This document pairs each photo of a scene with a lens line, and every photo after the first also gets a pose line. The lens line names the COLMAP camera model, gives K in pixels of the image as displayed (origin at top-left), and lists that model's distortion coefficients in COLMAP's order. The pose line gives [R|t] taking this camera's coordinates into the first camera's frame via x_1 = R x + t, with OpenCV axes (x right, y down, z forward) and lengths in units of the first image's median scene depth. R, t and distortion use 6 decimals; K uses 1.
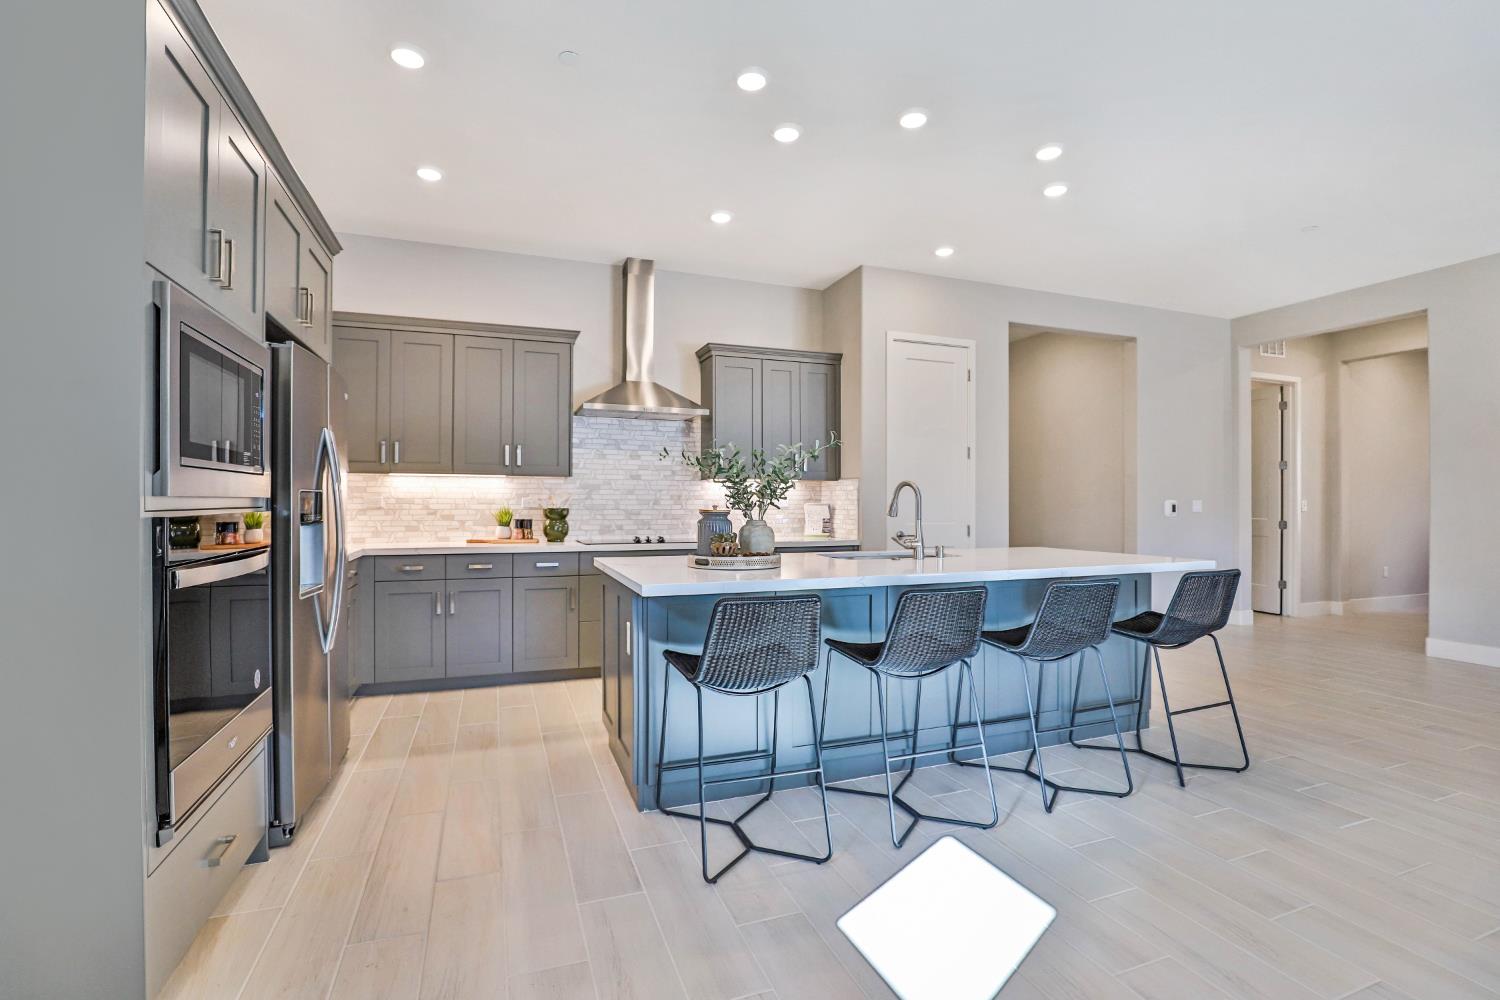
lens RADIAL K [[682.4, 0, 763.6], [0, 682.4, 497.9], [0, 0, 1]] dist [-0.035307, 0.009366]
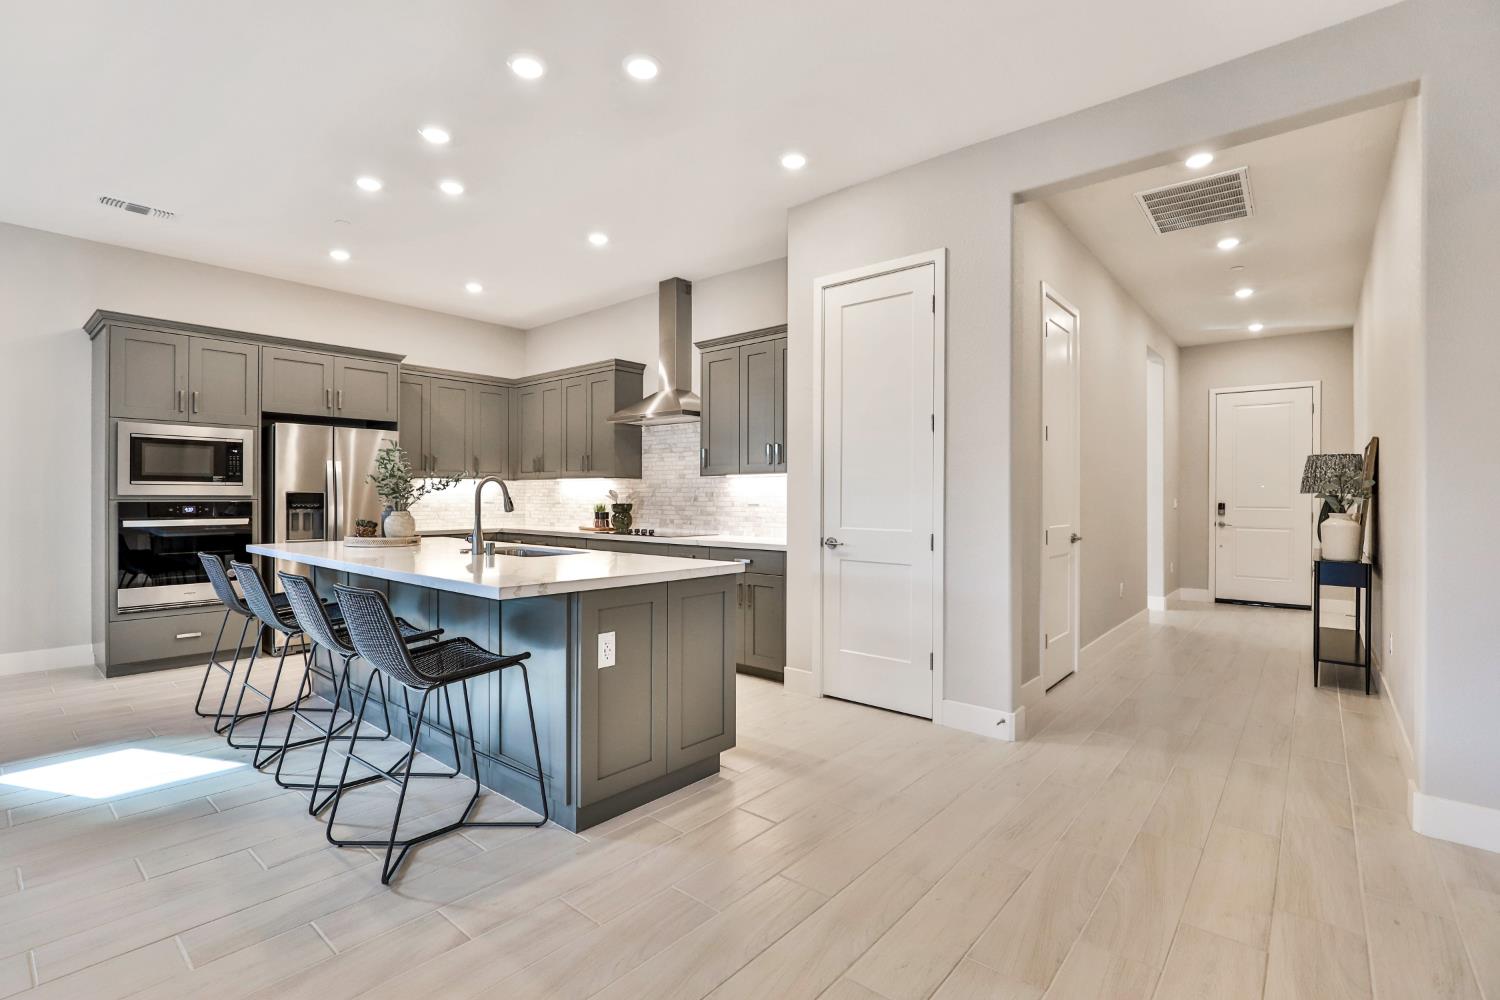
lens RADIAL K [[682.4, 0, 690.7], [0, 682.4, 501.5], [0, 0, 1]] dist [-0.035307, 0.009366]
pose [[0.488964, -0.008172, -0.872266, 0.797098], [0.003329, 0.999966, -0.007502, 0.019101], [0.872298, 0.000765, 0.488975, 0.485306]]
